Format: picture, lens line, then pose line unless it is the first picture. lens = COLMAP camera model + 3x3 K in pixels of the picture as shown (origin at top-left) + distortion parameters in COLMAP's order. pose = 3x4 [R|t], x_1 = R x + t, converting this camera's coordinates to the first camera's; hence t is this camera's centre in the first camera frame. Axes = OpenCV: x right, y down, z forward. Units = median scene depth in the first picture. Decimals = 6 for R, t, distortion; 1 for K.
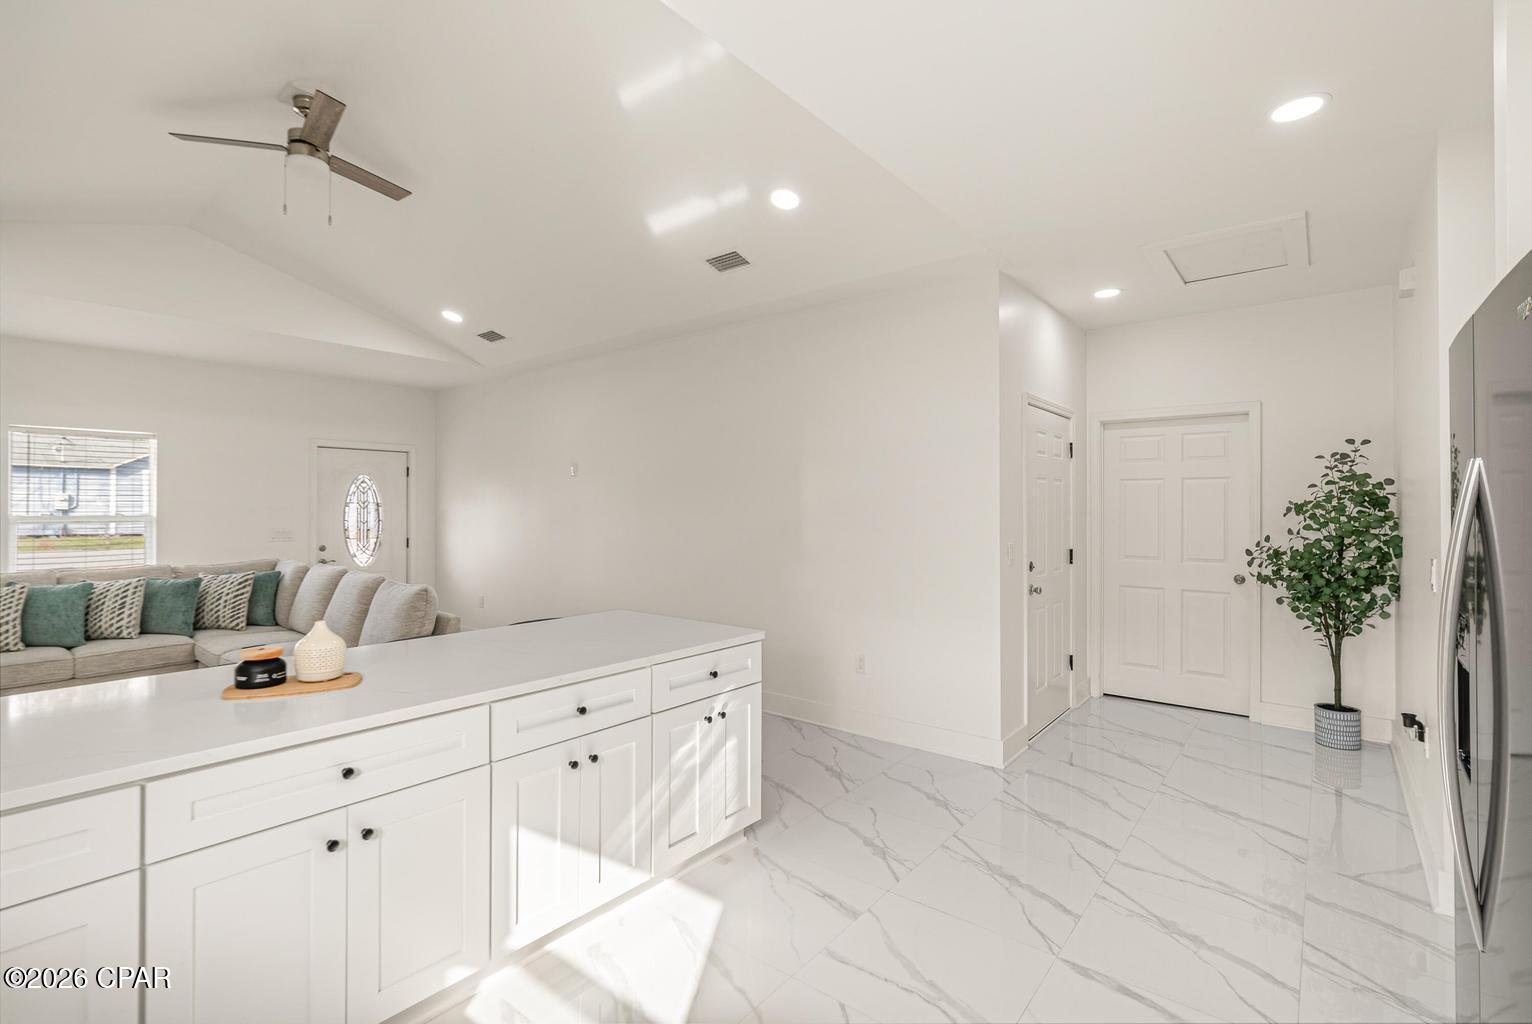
lens RADIAL K [[710.0, 0, 767.6], [0, 710.0, 506.7], [0, 0, 1]] dist [-0.002620, 0.001157]
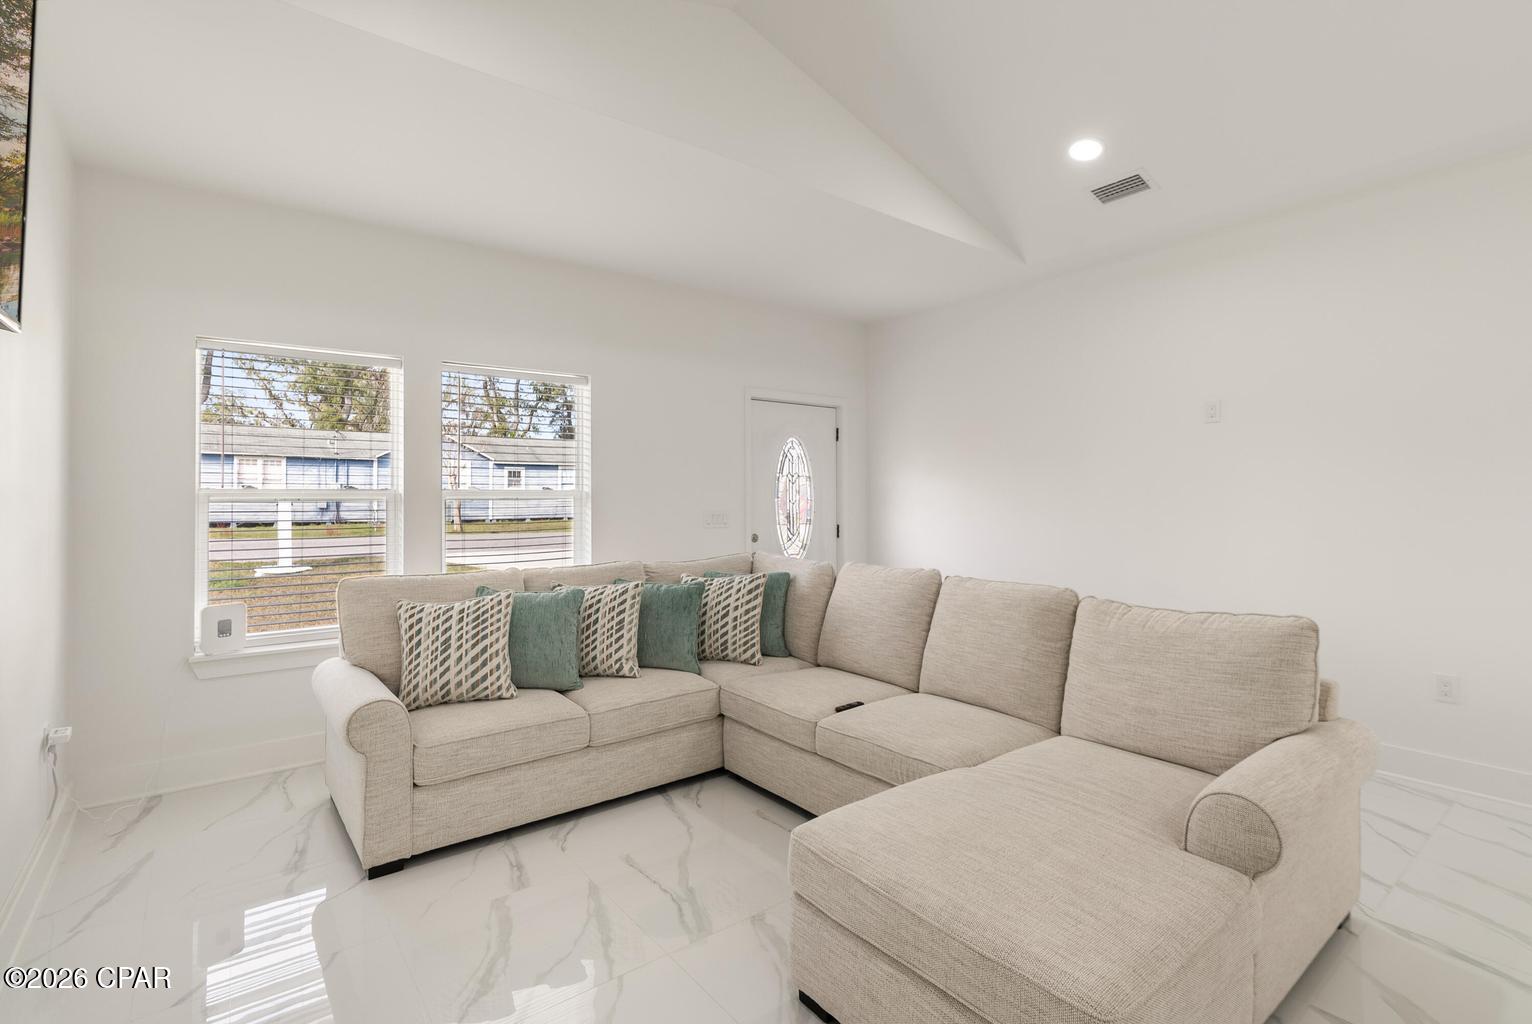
lens RADIAL K [[710.0, 0, 756.8], [0, 710.0, 507.0], [0, 0, 1]] dist [-0.002620, 0.001157]
pose [[0.976769, 0.000783, -0.214295, -0.607591], [0.001916, 0.999921, 0.012388, 0.022645], [0.214288, -0.012510, 0.976690, 0.371886]]
